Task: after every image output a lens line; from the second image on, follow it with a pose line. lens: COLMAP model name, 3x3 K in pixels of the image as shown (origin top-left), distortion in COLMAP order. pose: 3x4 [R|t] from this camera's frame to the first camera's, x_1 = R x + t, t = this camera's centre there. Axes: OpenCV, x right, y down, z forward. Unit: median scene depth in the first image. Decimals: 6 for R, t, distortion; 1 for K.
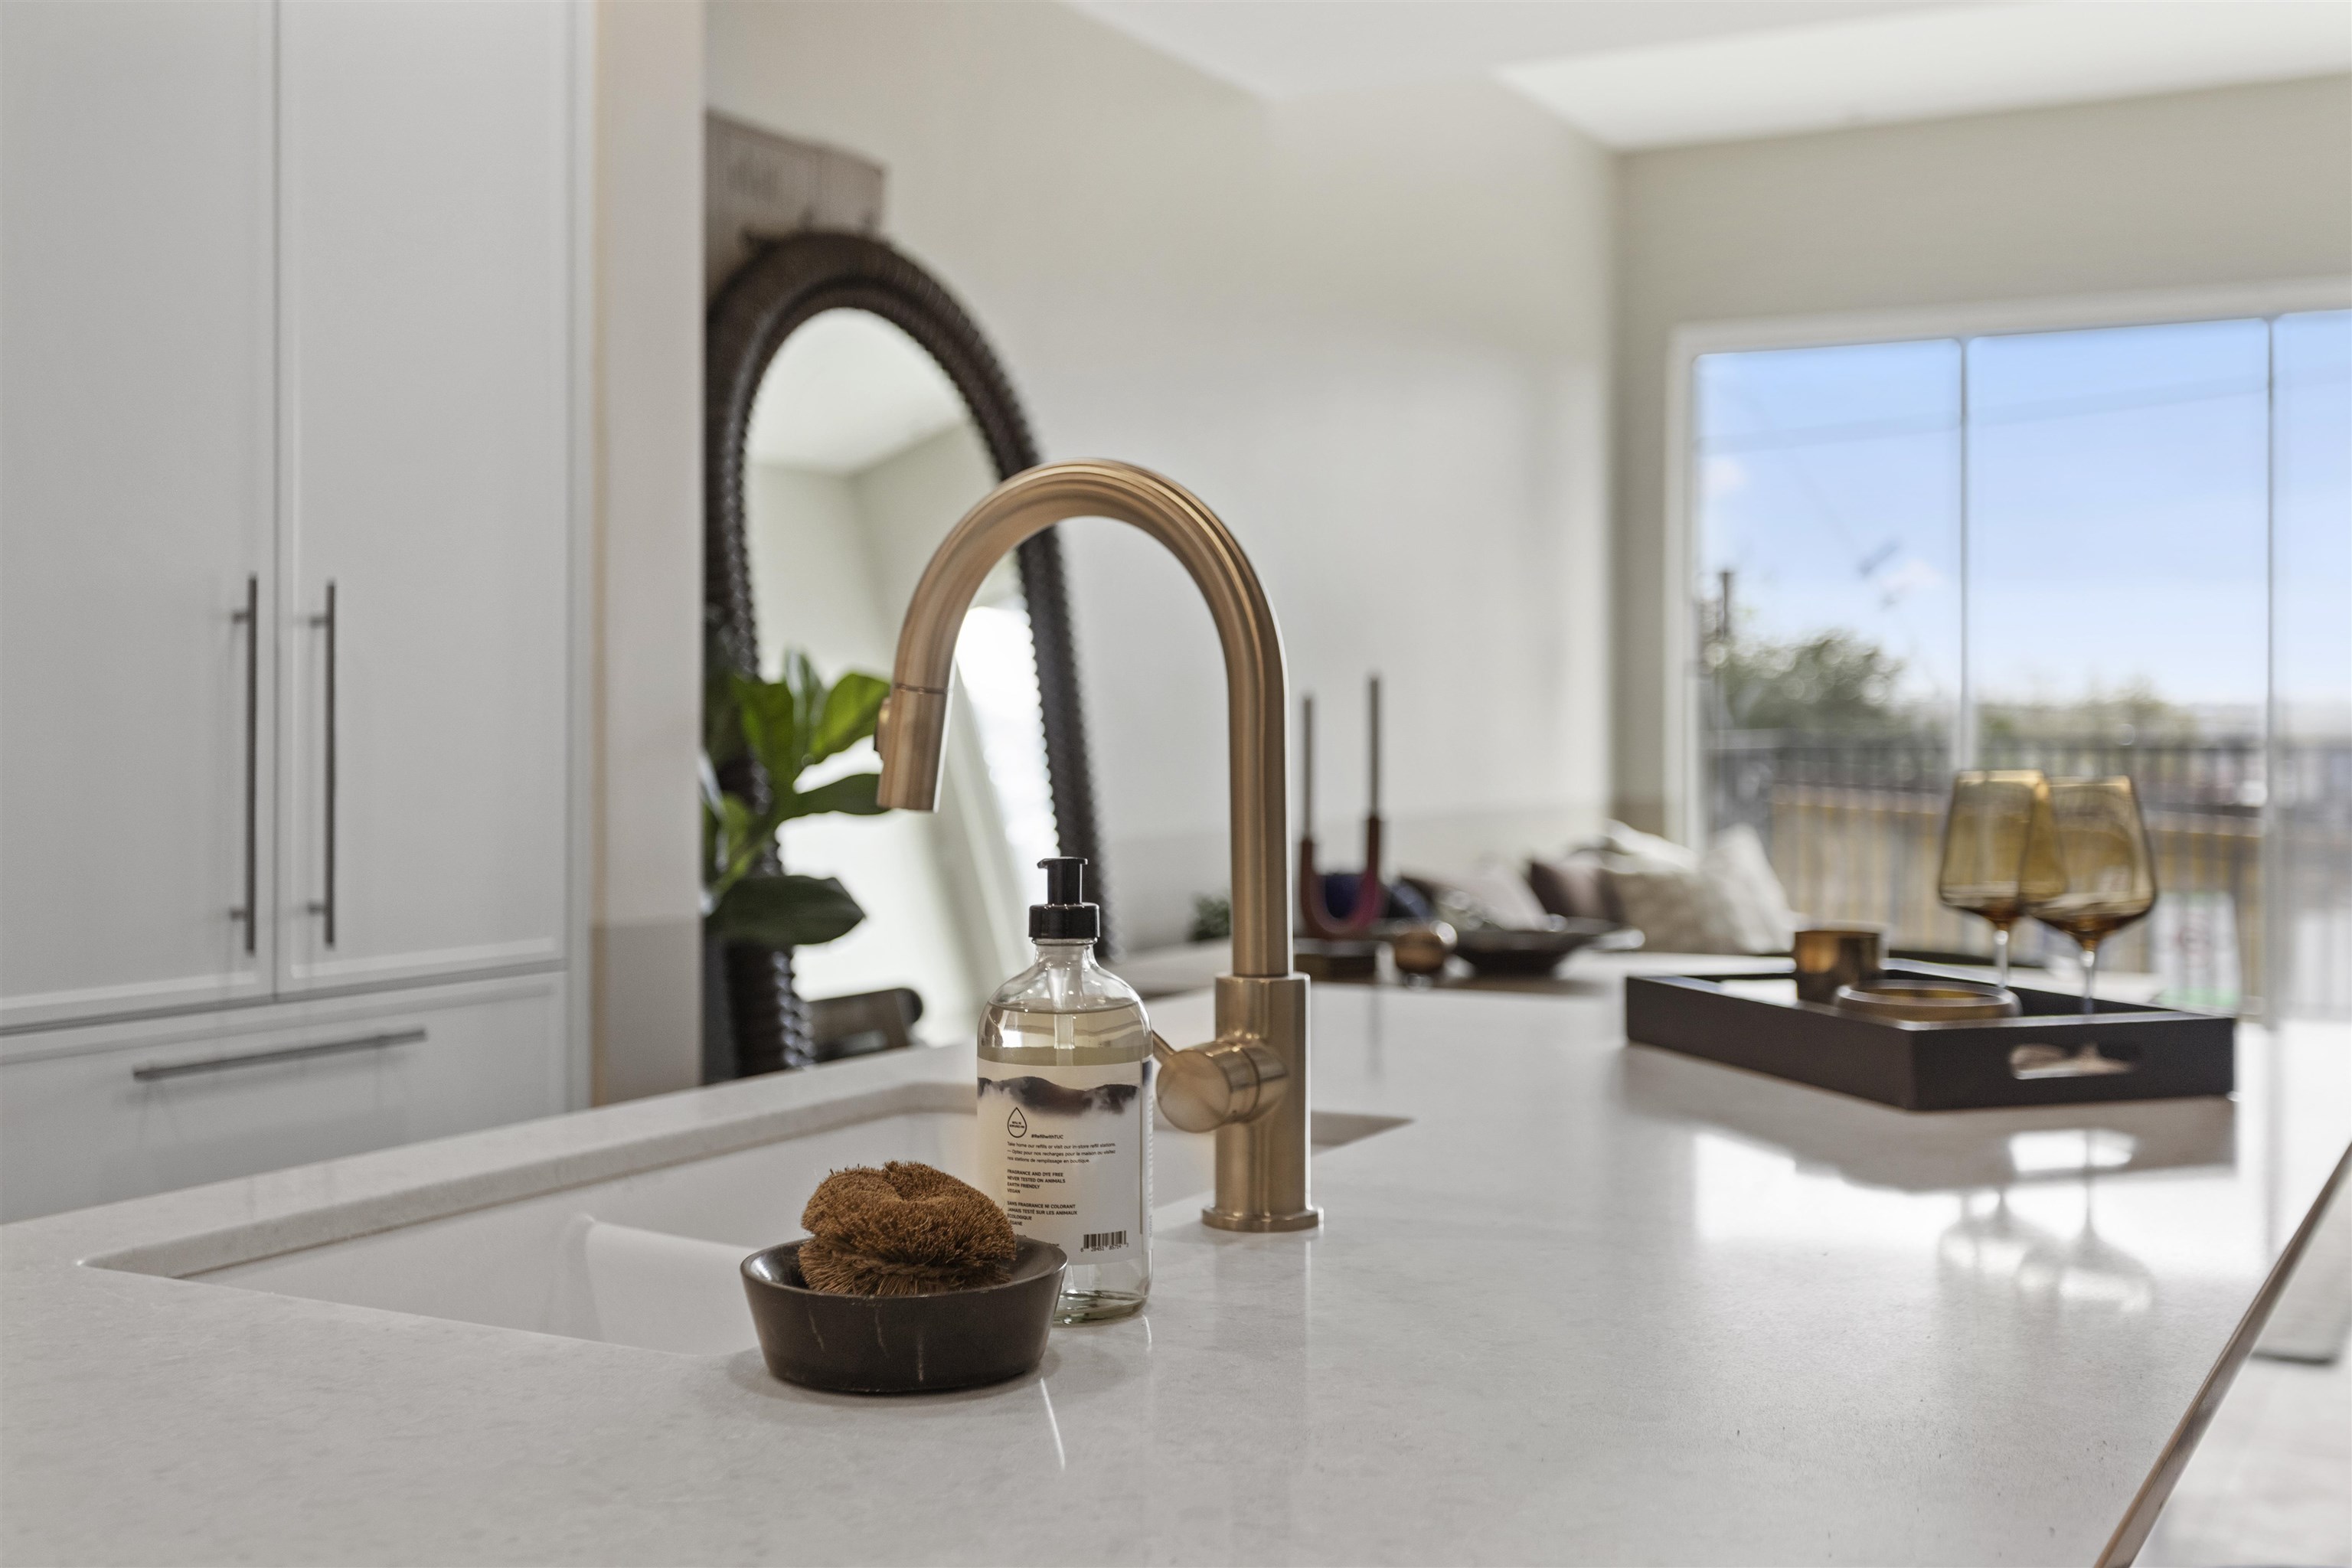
lens RADIAL K [[2571.9, 0, 1142.7], [0, 2571.9, 776.5], [0, 0, 1]] dist [0.023064, 0.000000]
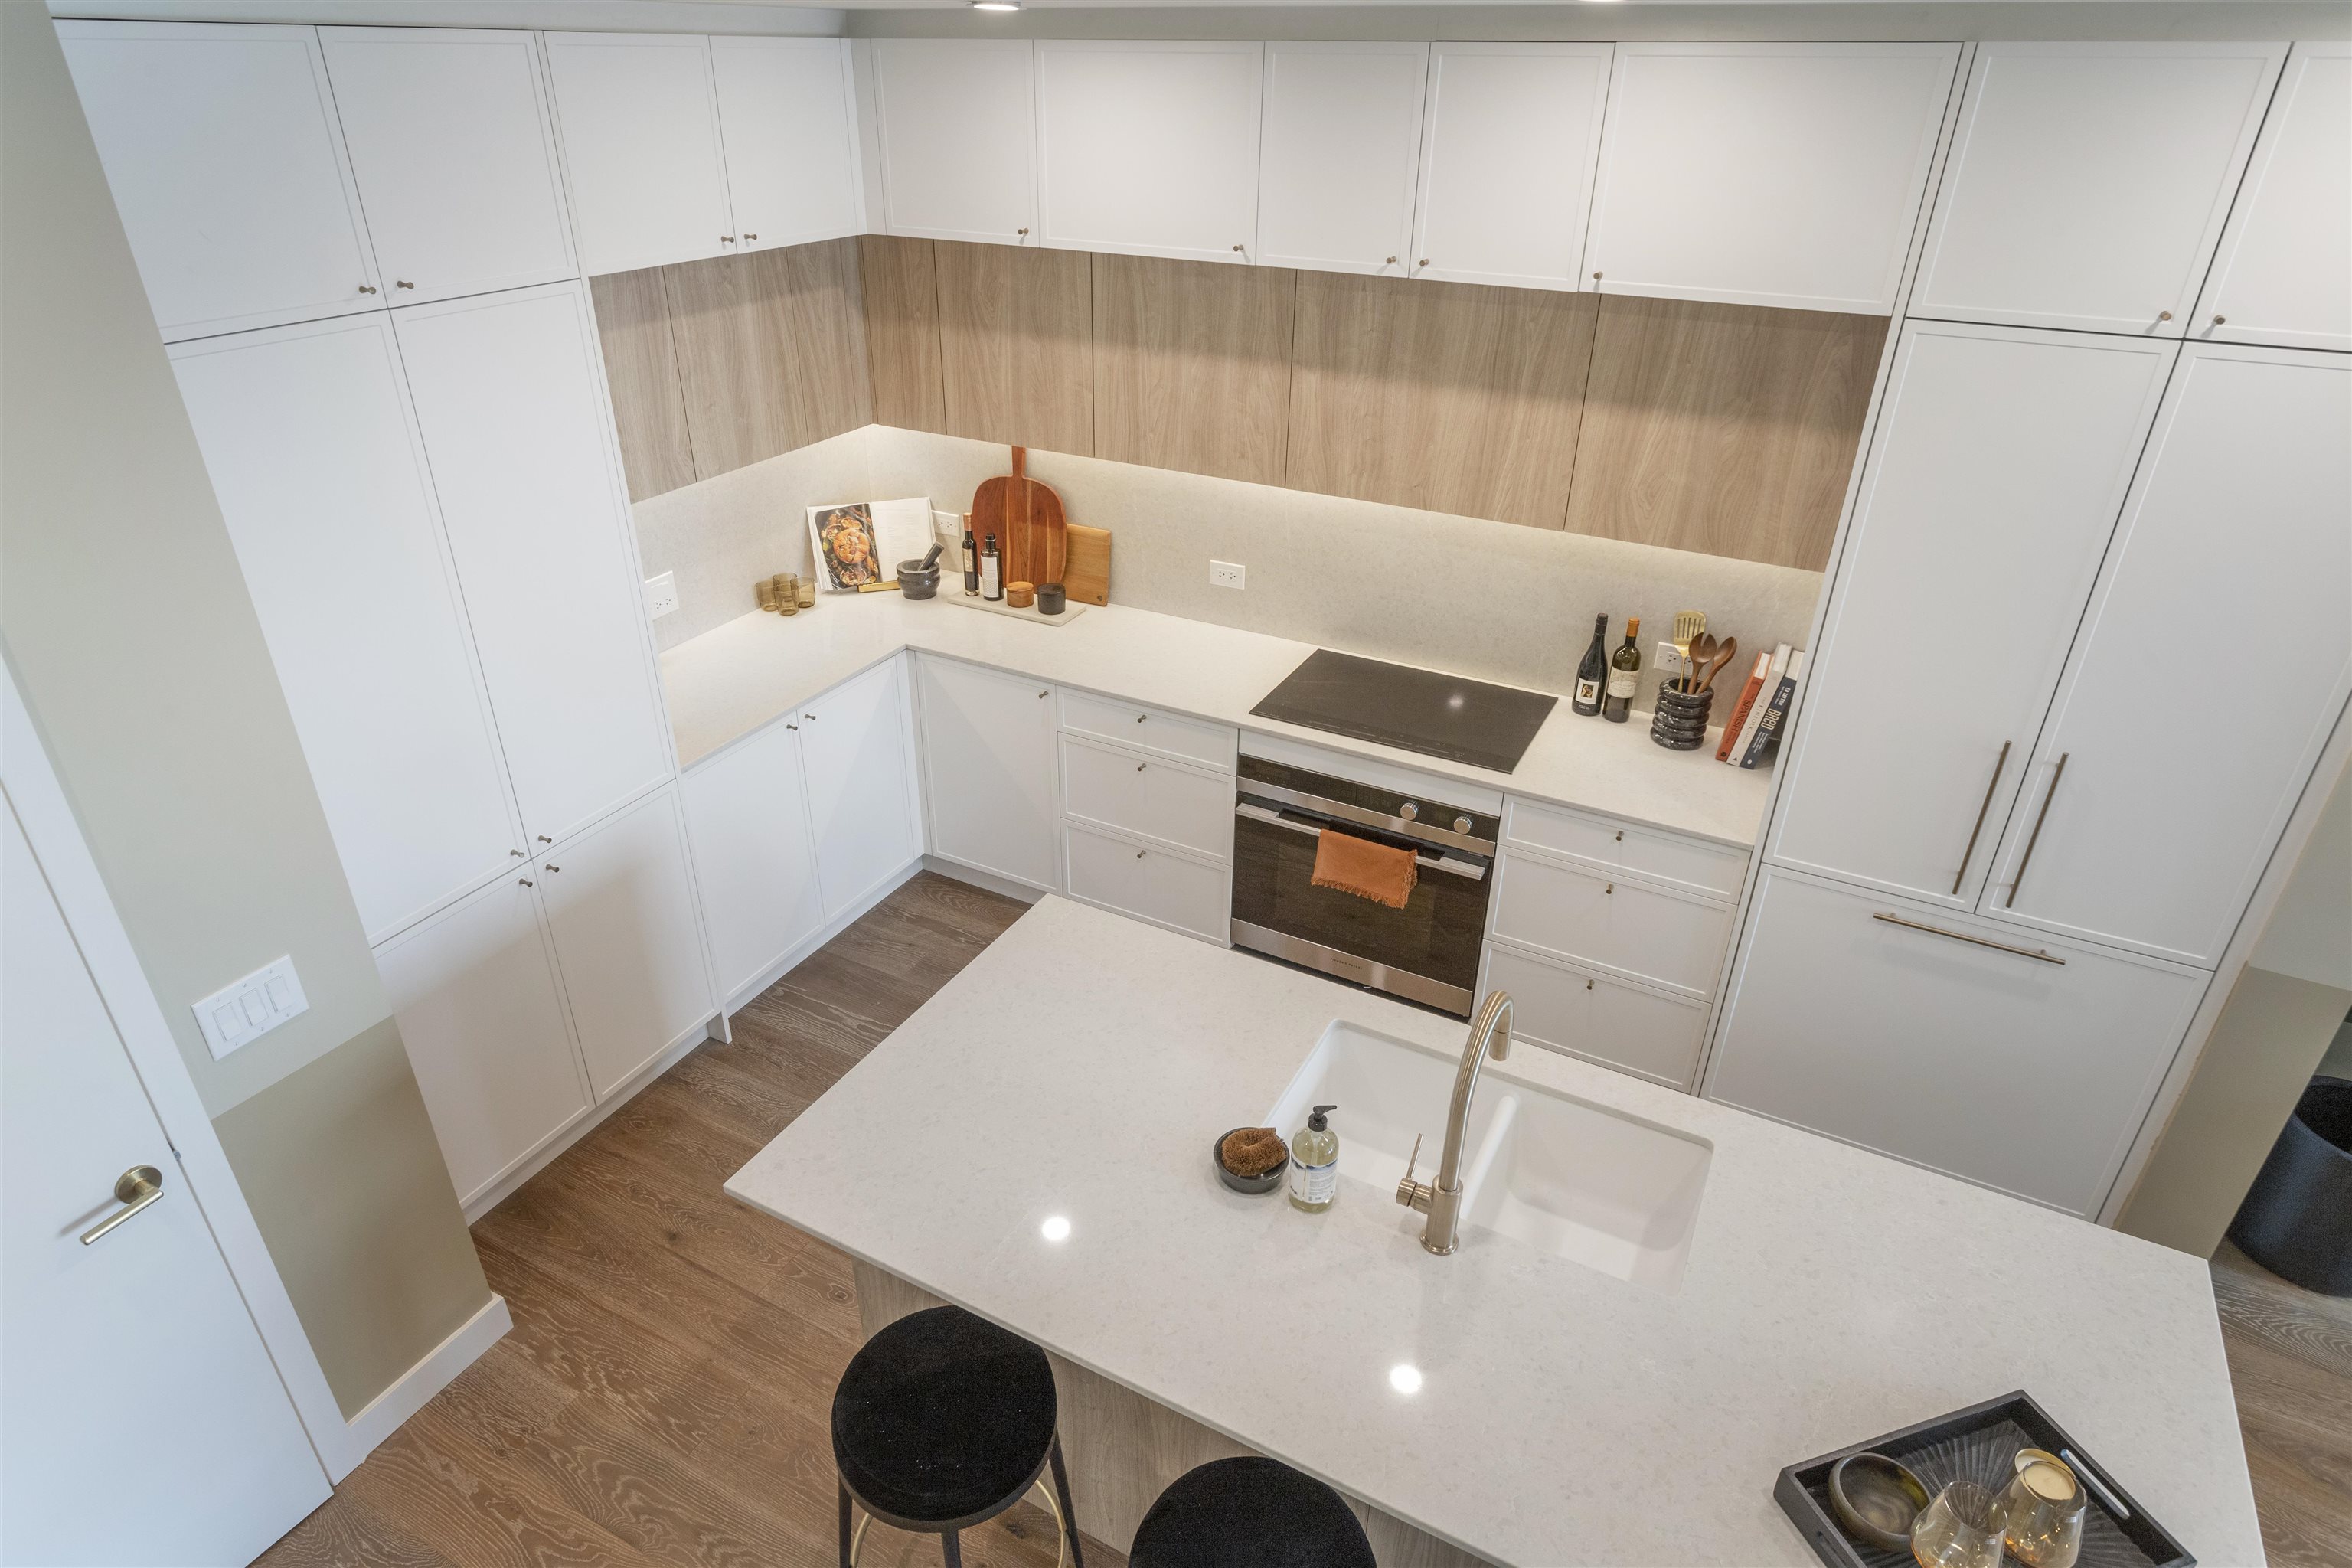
lens RADIAL K [[1323.5, 0, 1153.4], [0, 1323.5, 789.1], [0, 0, 1]] dist [-0.013070, 0.003695]
pose [[0.013487, 0.482429, -0.875831, 0.579601], [-0.027775, 0.875754, 0.481959, -0.526998], [0.999523, 0.017825, 0.025211, 0.288194]]
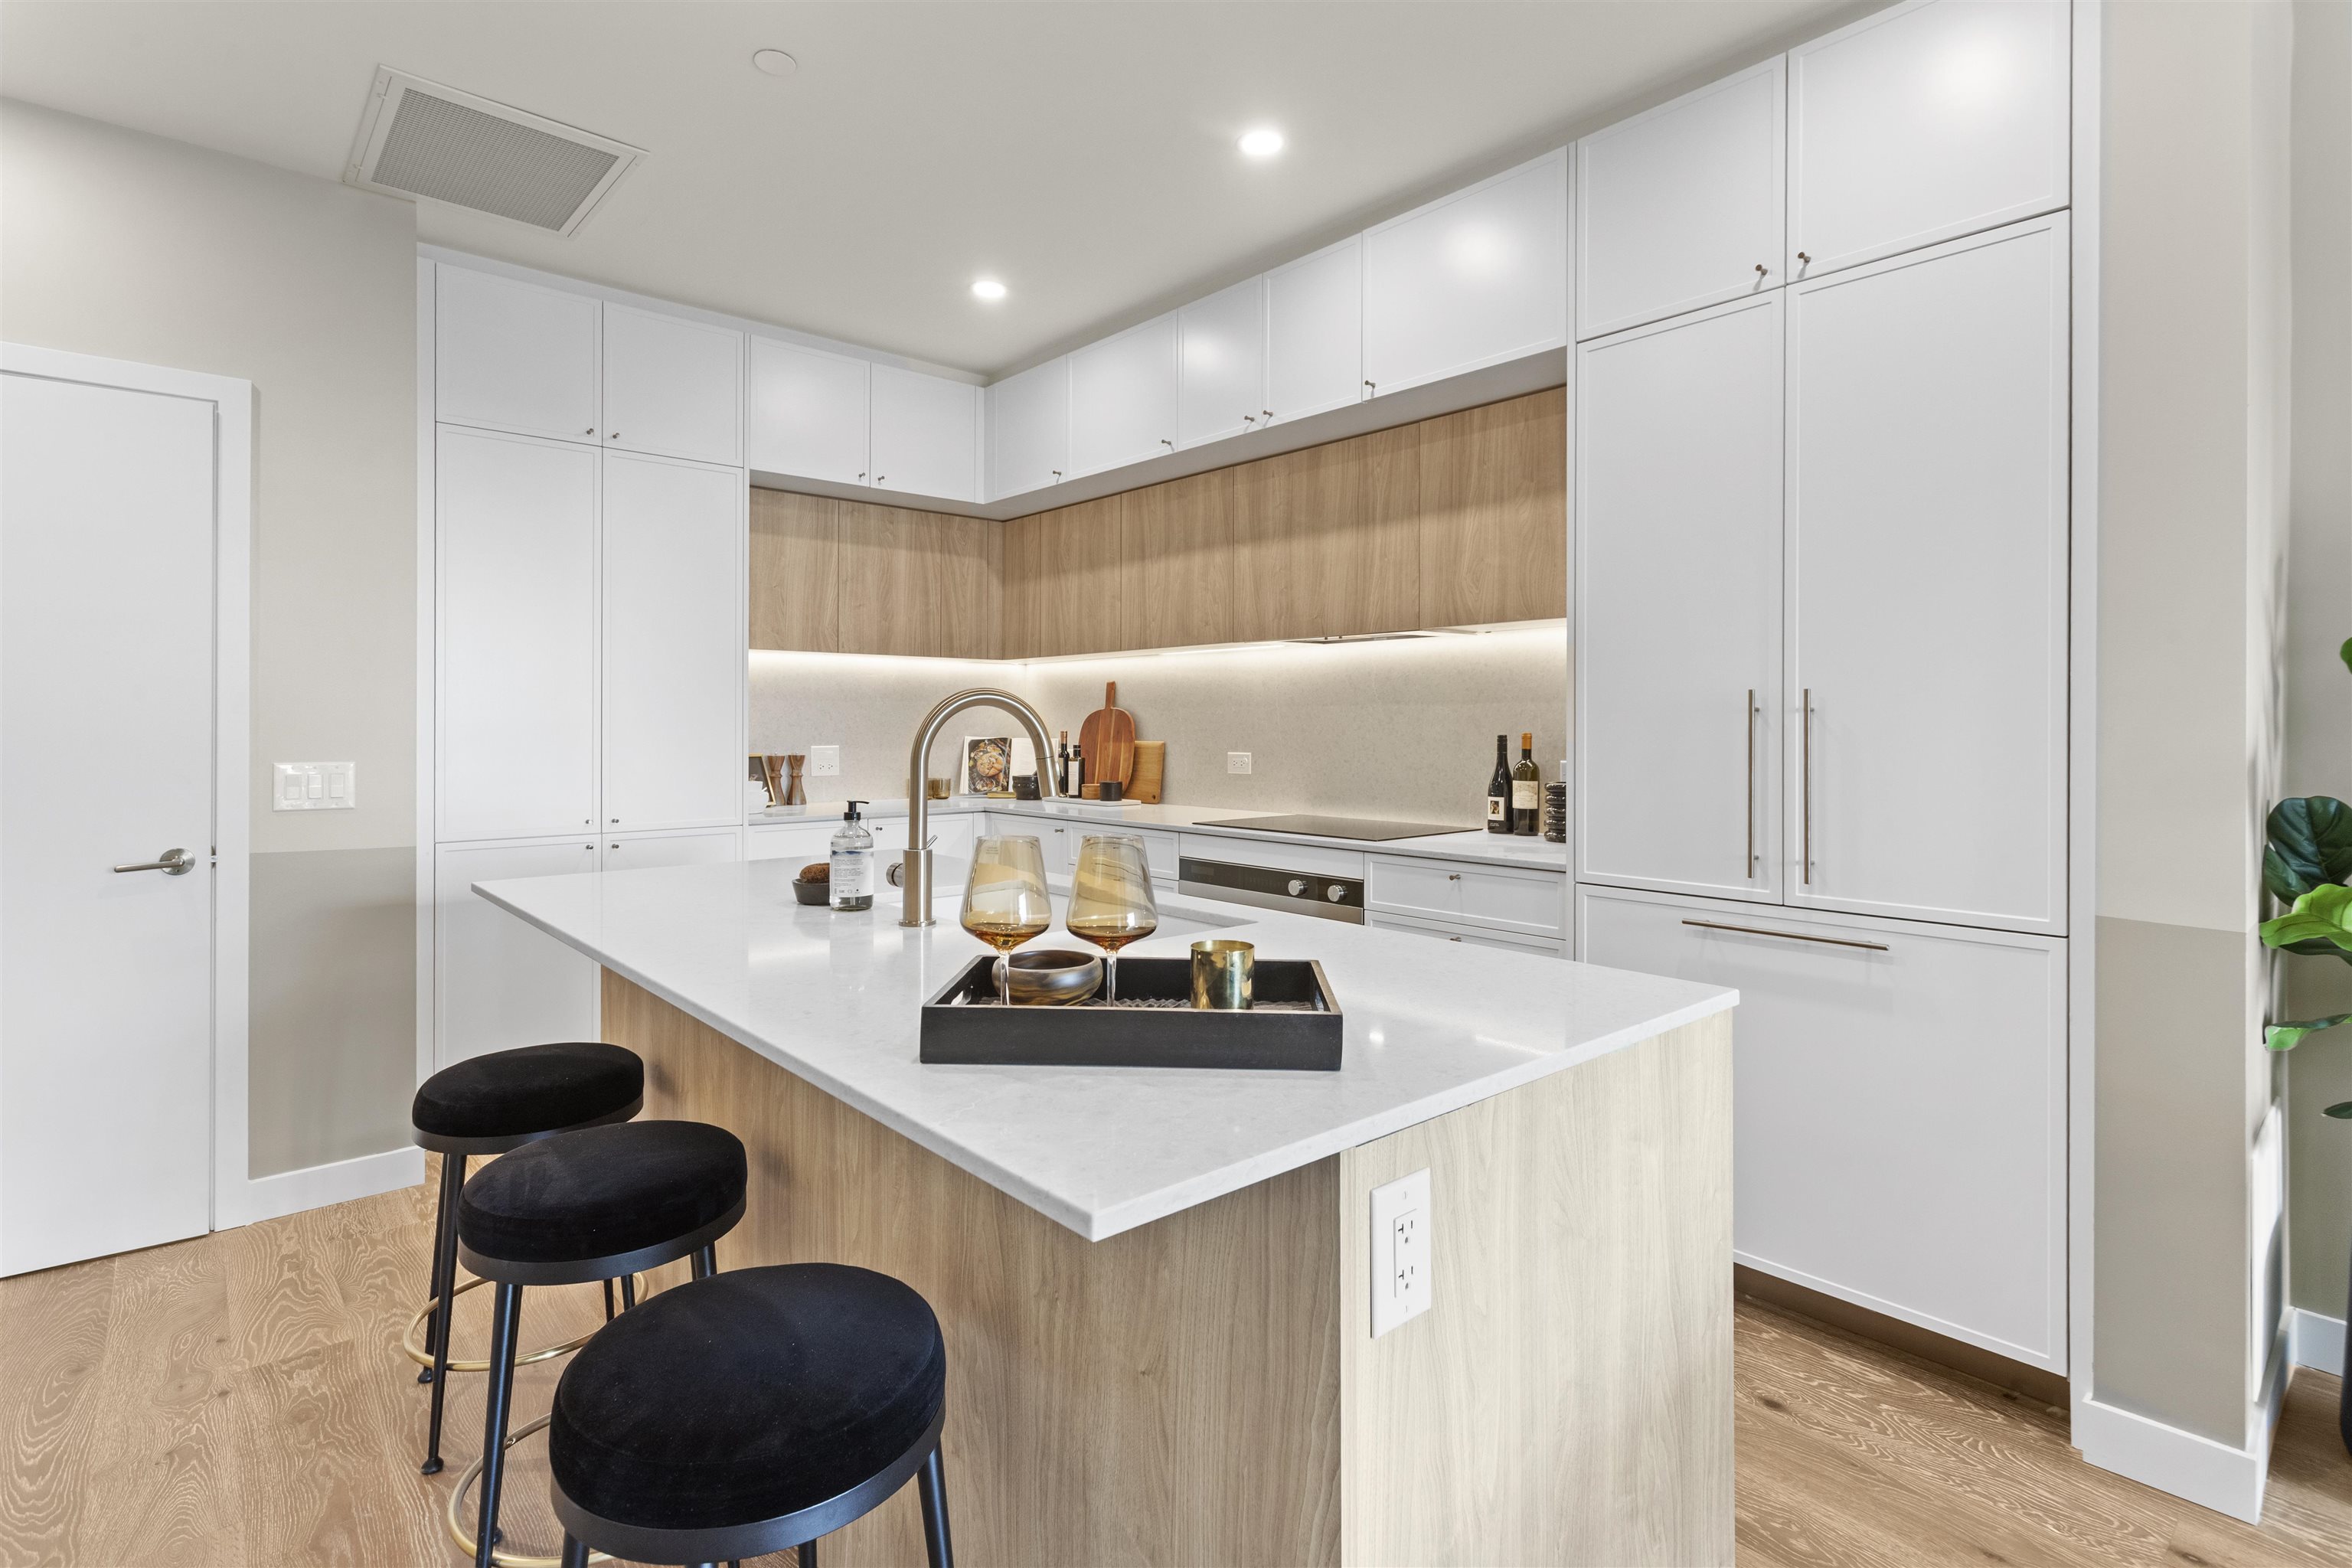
lens RADIAL K [[1136.3, 0, 1156.4], [0, 1136.3, 729.0], [0, 0, 1]] dist [-0.005489, 0.002251]
pose [[-0.341469, 0.000789, -0.939893, 0.629723], [-0.023001, 0.999693, 0.009196, -0.043169], [0.939612, 0.024759, -0.341346, 0.860231]]
